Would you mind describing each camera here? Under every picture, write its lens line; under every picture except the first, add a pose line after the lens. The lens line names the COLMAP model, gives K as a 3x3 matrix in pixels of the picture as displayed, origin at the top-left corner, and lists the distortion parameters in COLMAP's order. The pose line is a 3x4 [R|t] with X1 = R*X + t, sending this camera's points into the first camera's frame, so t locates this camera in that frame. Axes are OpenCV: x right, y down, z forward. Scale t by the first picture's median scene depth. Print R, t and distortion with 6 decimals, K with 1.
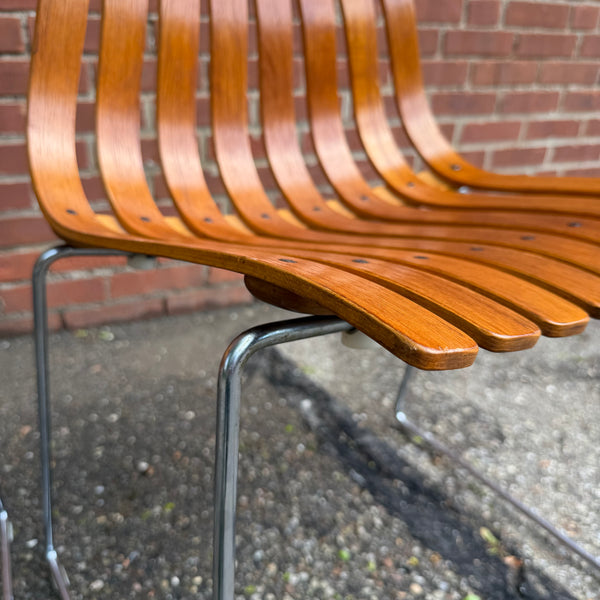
lens RADIAL K [[545.0, 0, 294.0], [0, 545.0, 295.3], [0, 0, 1]] dist [-0.067270, 0.000000]
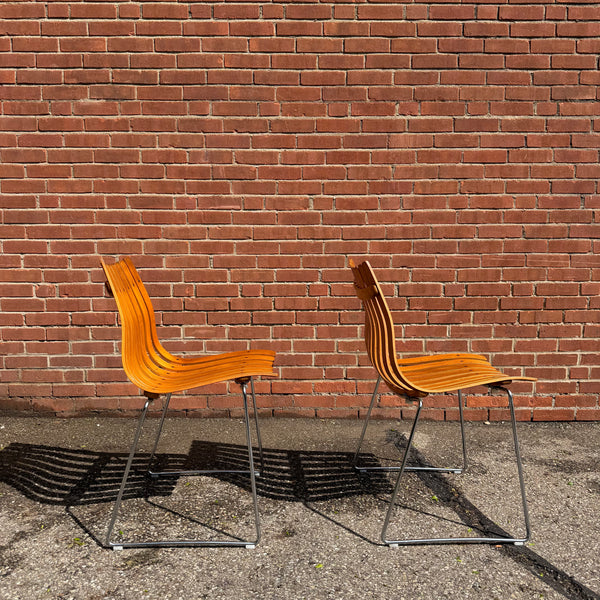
lens RADIAL K [[569.7, 0, 306.2], [0, 569.7, 311.7], [0, 0, 1]] dist [-0.027248, 0.000000]
pose [[0.922396, 0.038494, -0.384322, 0.449536], [-0.152530, 0.950451, -0.270883, 0.290529], [0.354852, 0.308482, 0.882564, -1.283774]]
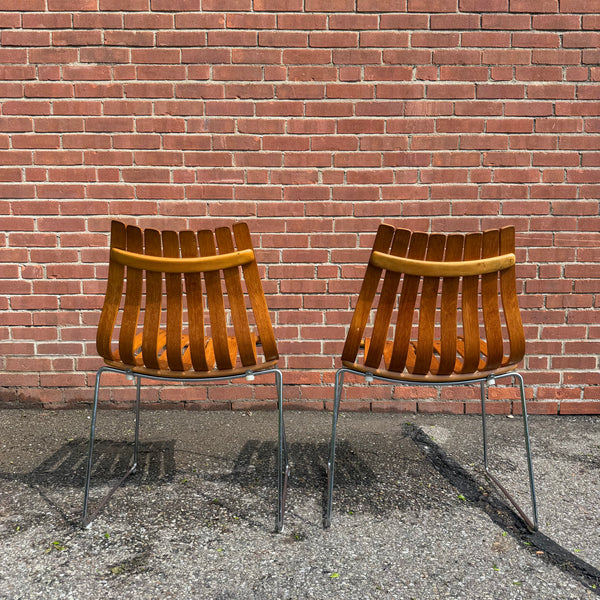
lens RADIAL K [[569.7, 0, 305.3], [0, 569.7, 313.3], [0, 0, 1]] dist [-0.027248, 0.000000]
pose [[0.920226, 0.040954, -0.389239, 0.361294], [-0.155439, 0.950958, -0.267429, 0.303780], [0.359197, 0.306598, 0.881462, -1.112485]]
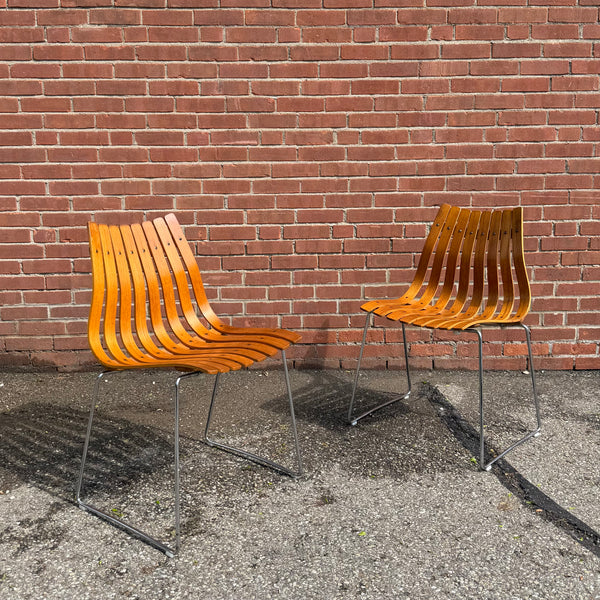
lens RADIAL K [[693.7, 0, 309.6], [0, 693.7, 243.6], [0, 0, 1]] dist [-0.027465, 0.000000]
pose [[0.926793, 0.047215, -0.372593, 0.450480], [-0.141318, 0.962999, -0.229484, 0.226023], [0.347971, 0.265338, 0.899173, -1.601337]]
